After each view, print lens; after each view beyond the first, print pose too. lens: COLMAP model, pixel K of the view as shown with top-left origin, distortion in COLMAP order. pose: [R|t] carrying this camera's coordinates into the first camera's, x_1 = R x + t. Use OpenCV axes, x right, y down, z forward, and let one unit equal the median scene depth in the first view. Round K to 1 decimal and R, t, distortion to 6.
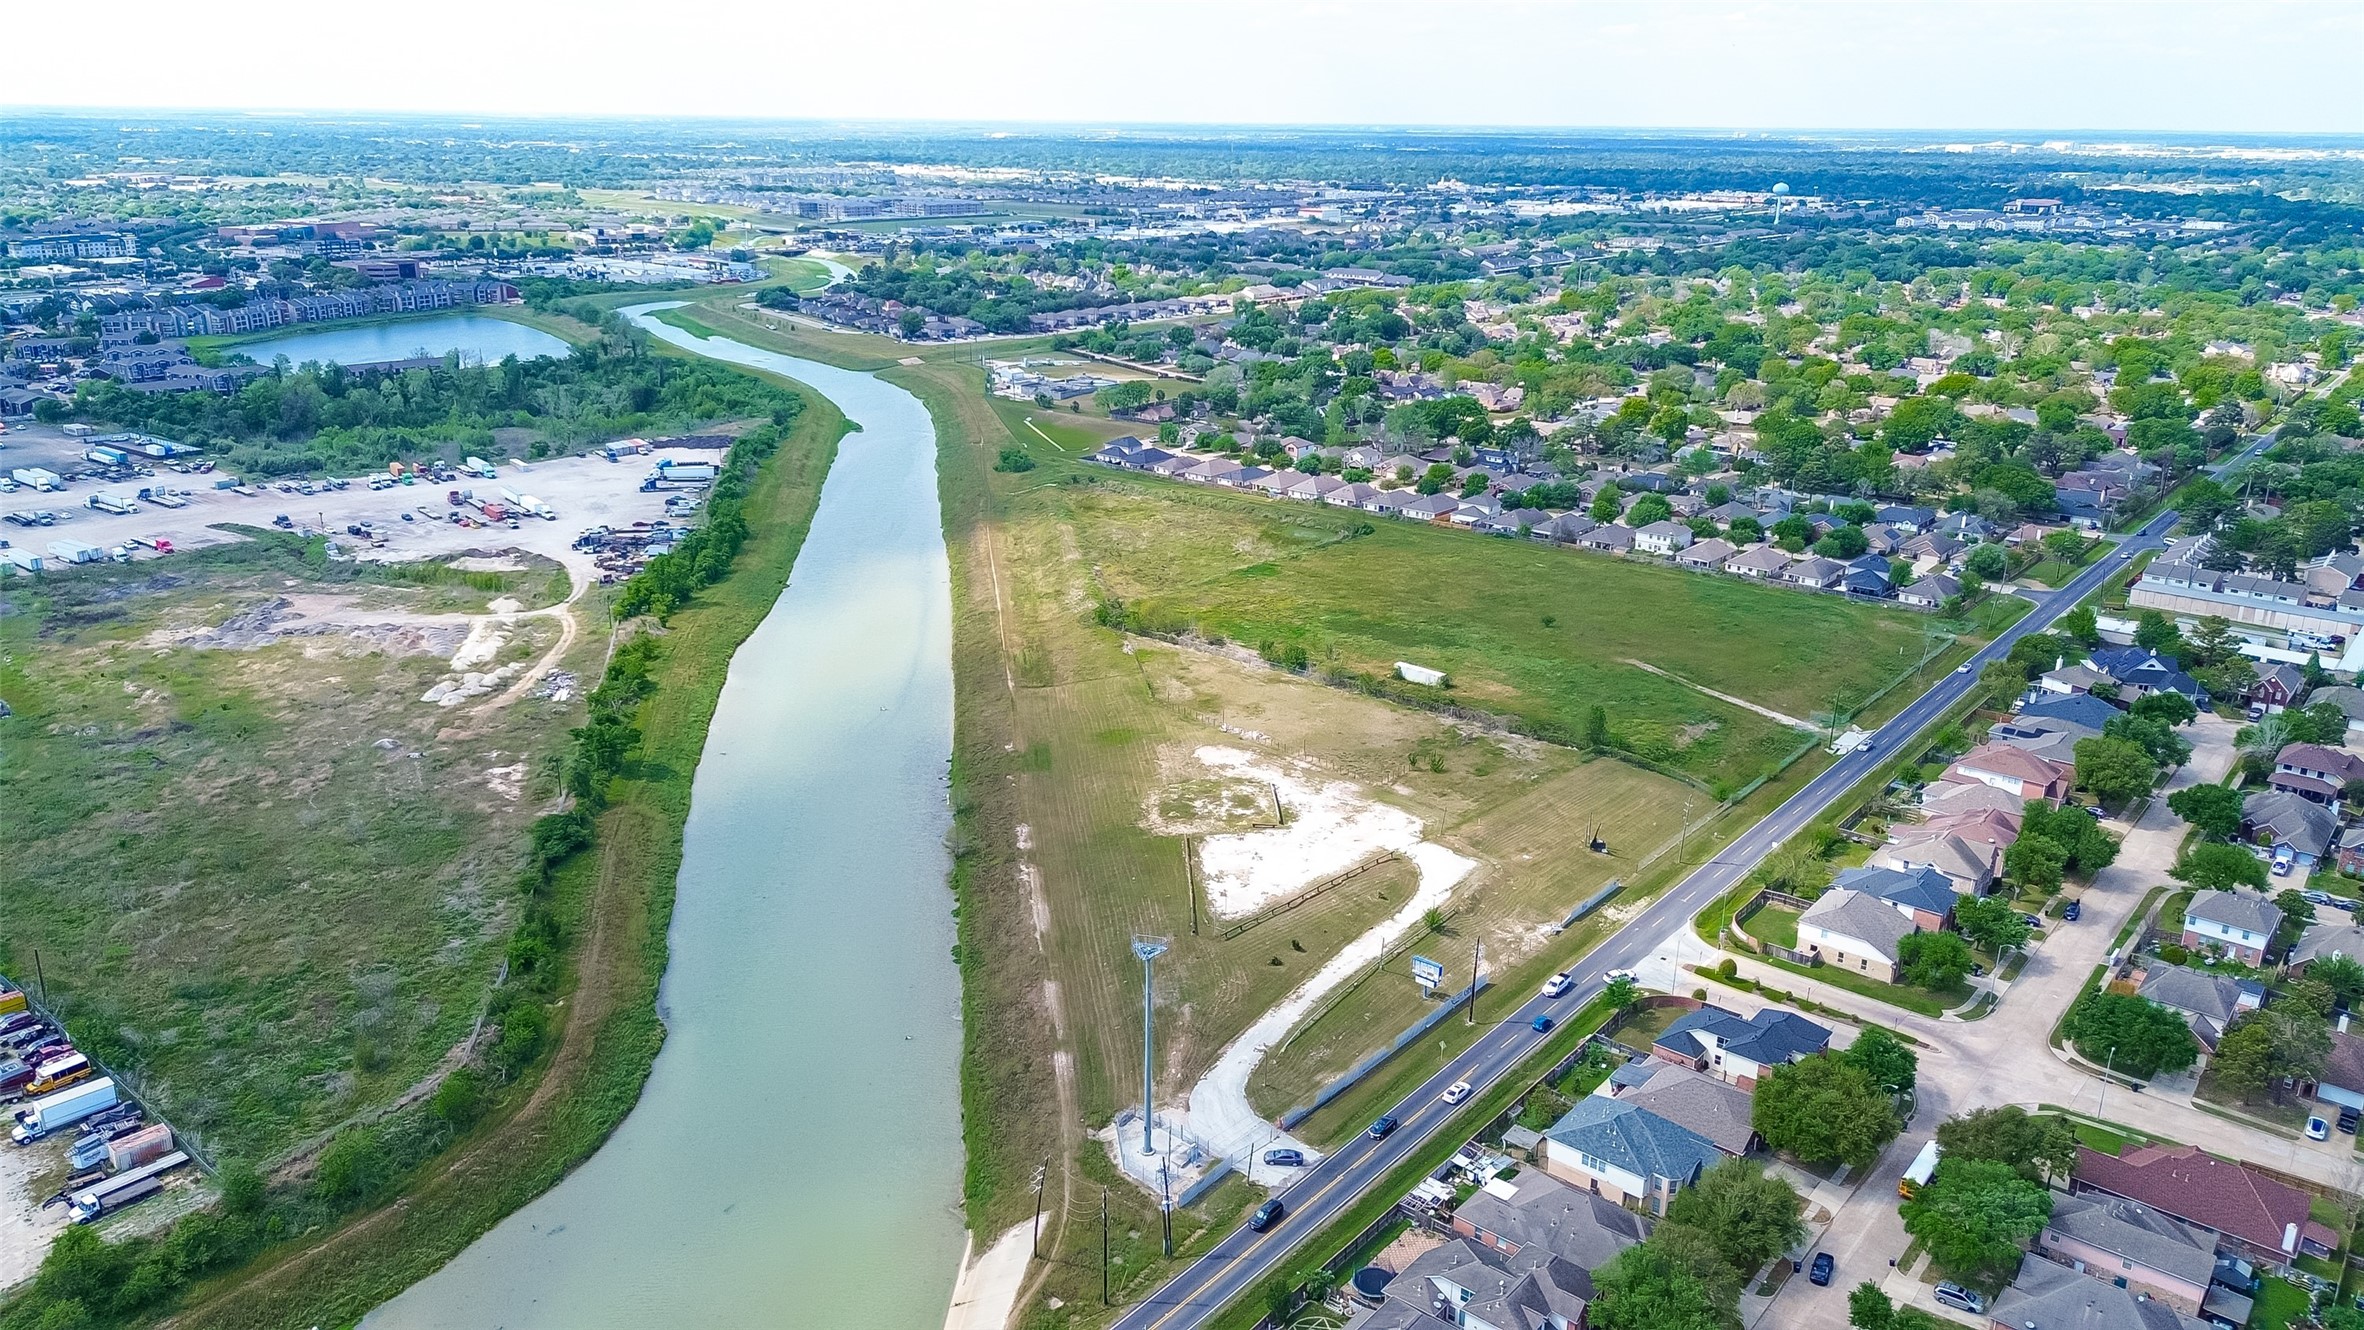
lens RADIAL K [[1667.4, 0, 1182.0], [0, 1667.4, 665.0], [0, 0, 1]] dist [0.068846, -0.063346]
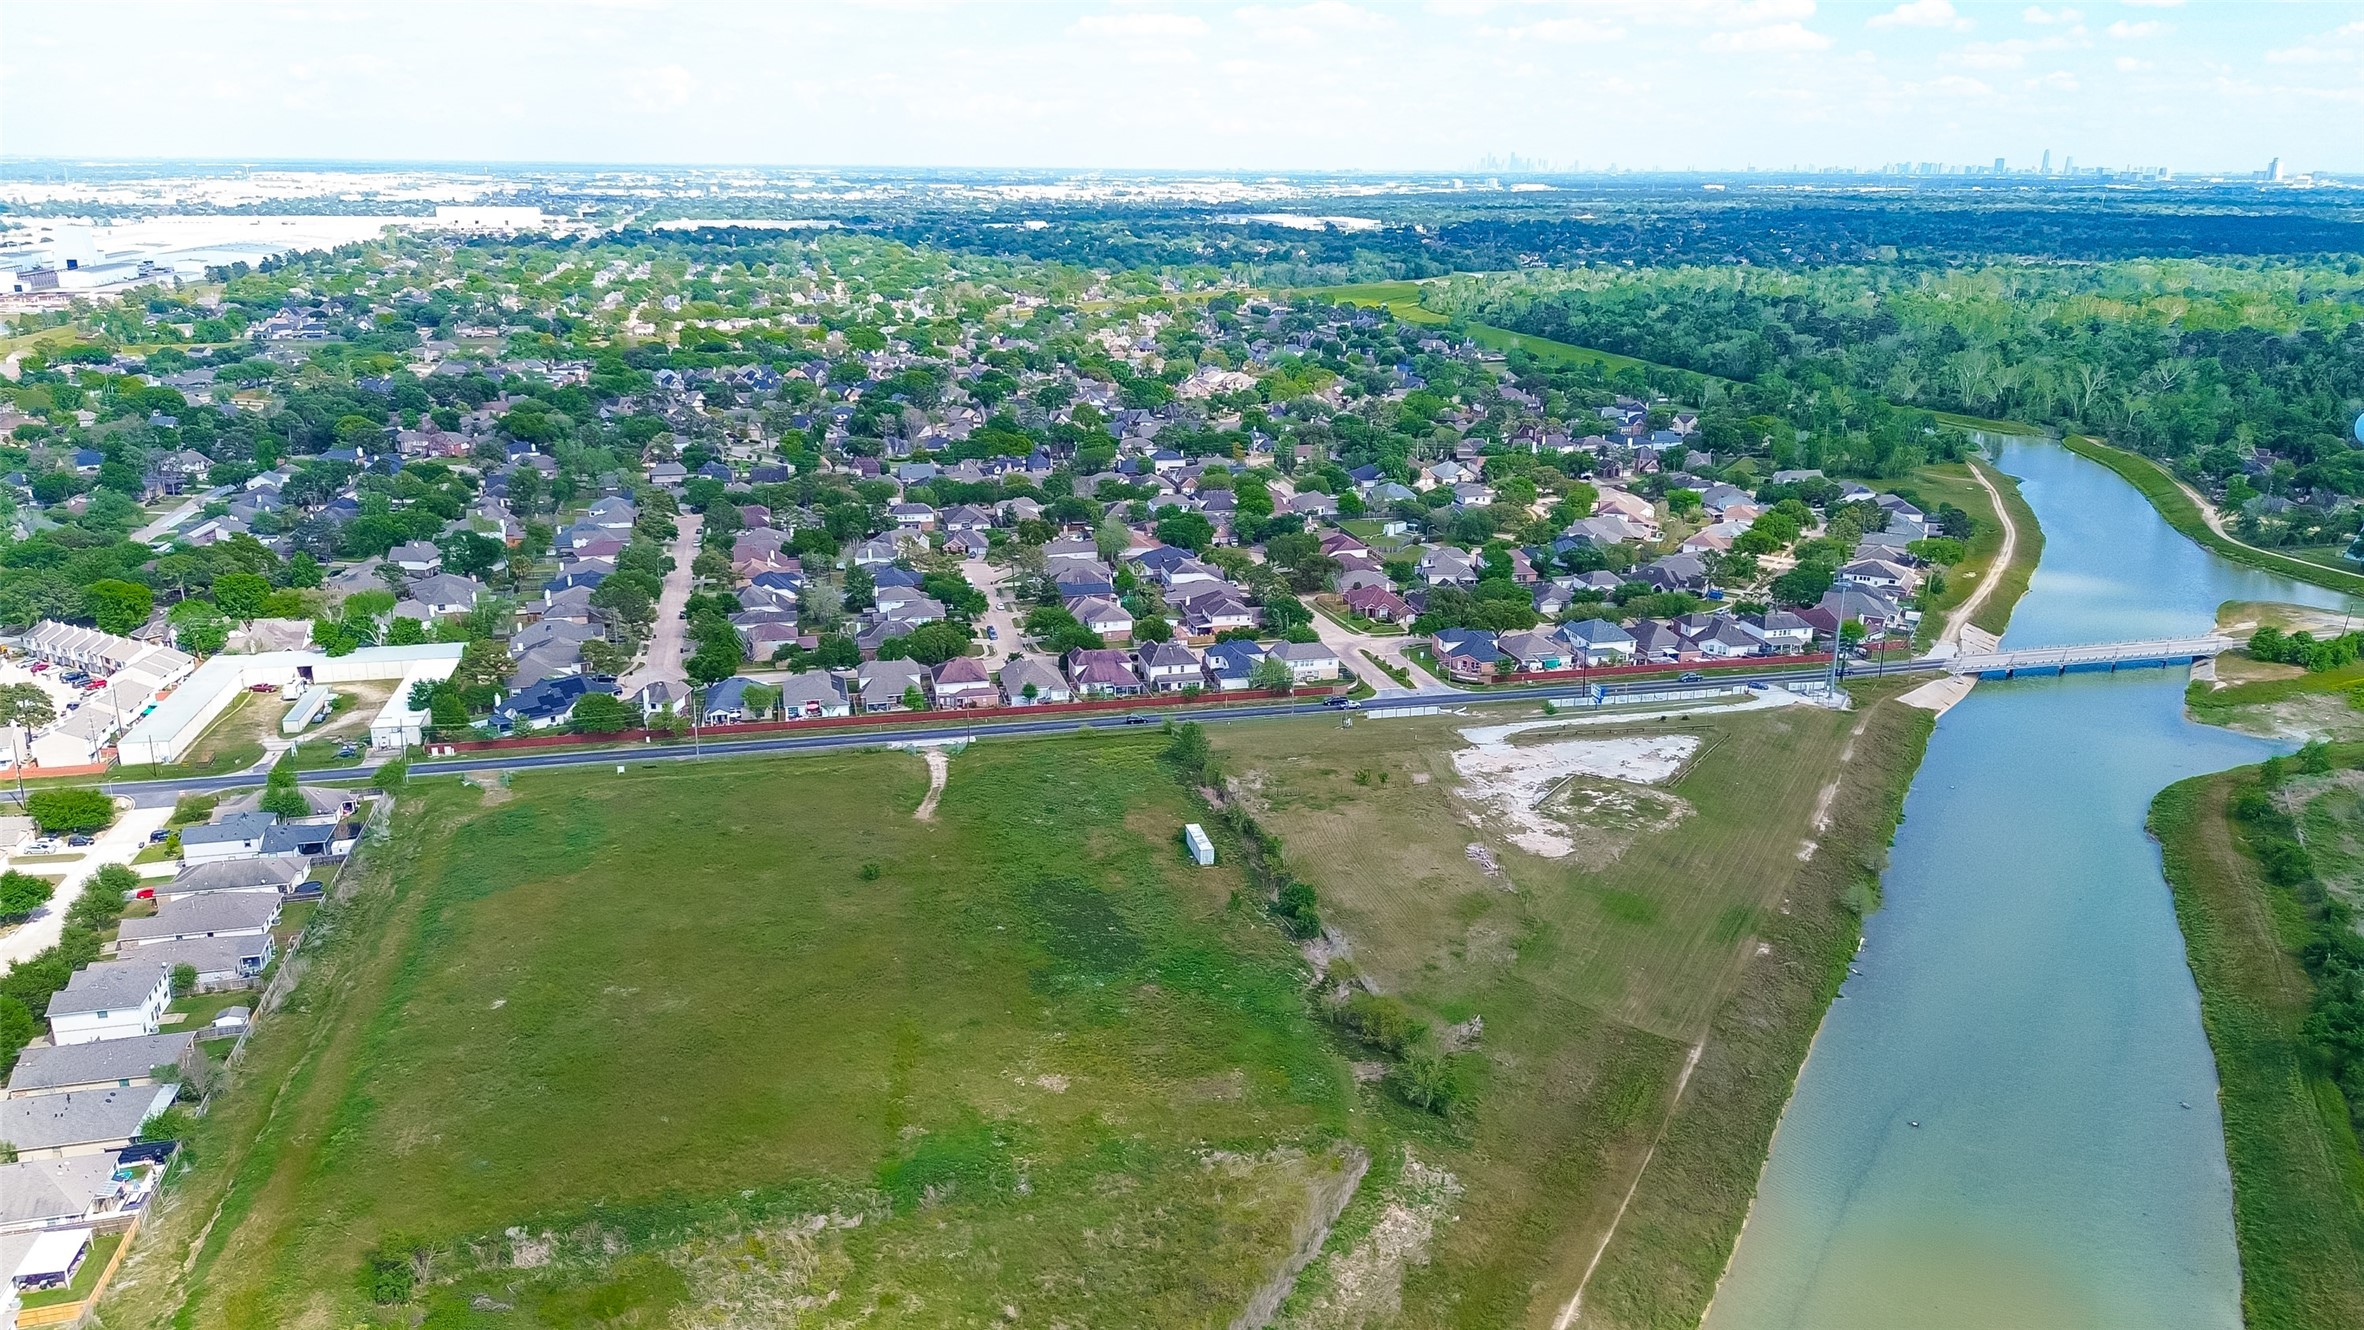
lens RADIAL K [[1667.4, 0, 1182.0], [0, 1667.4, 665.0], [0, 0, 1]] dist [0.068846, -0.063346]
pose [[-0.800736, -0.190002, 0.568085, -0.292165], [0.169588, 0.837656, 0.519203, -0.491429], [-0.574510, 0.512085, -0.638520, 1.509287]]
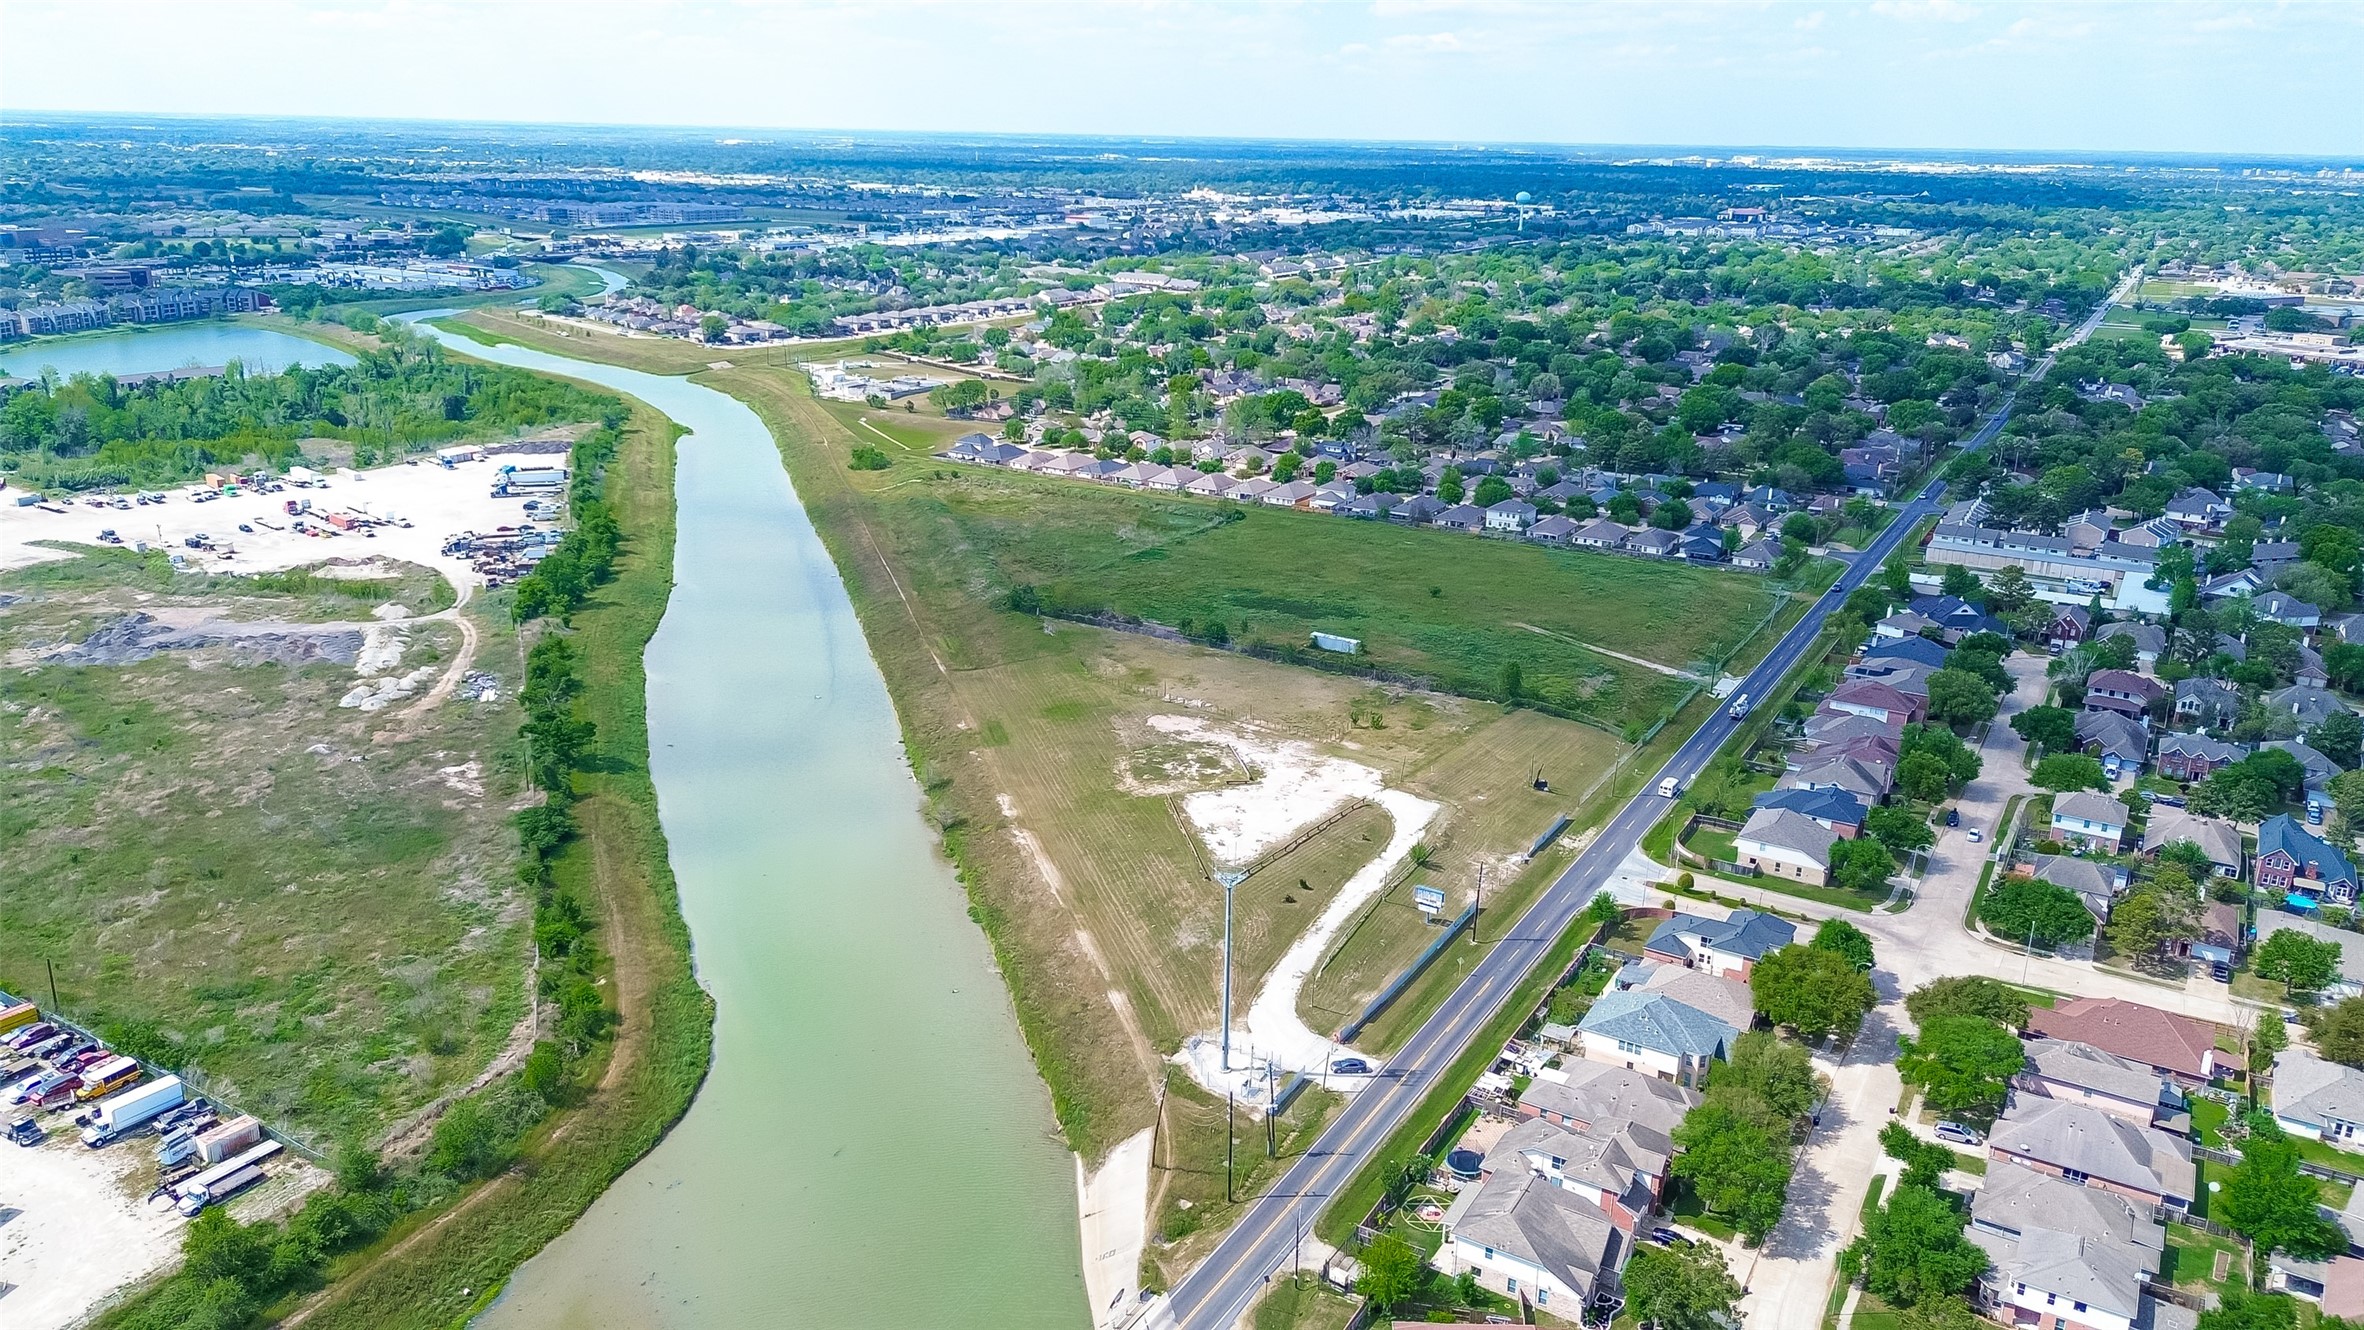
lens RADIAL K [[1667.4, 0, 1182.0], [0, 1667.4, 665.0], [0, 0, 1]] dist [0.068846, -0.063346]
pose [[0.988587, -0.039831, 0.145289, -0.111481], [0.040606, 0.999172, -0.002372, 0.018970], [-0.145074, 0.008244, 0.989386, -0.033143]]
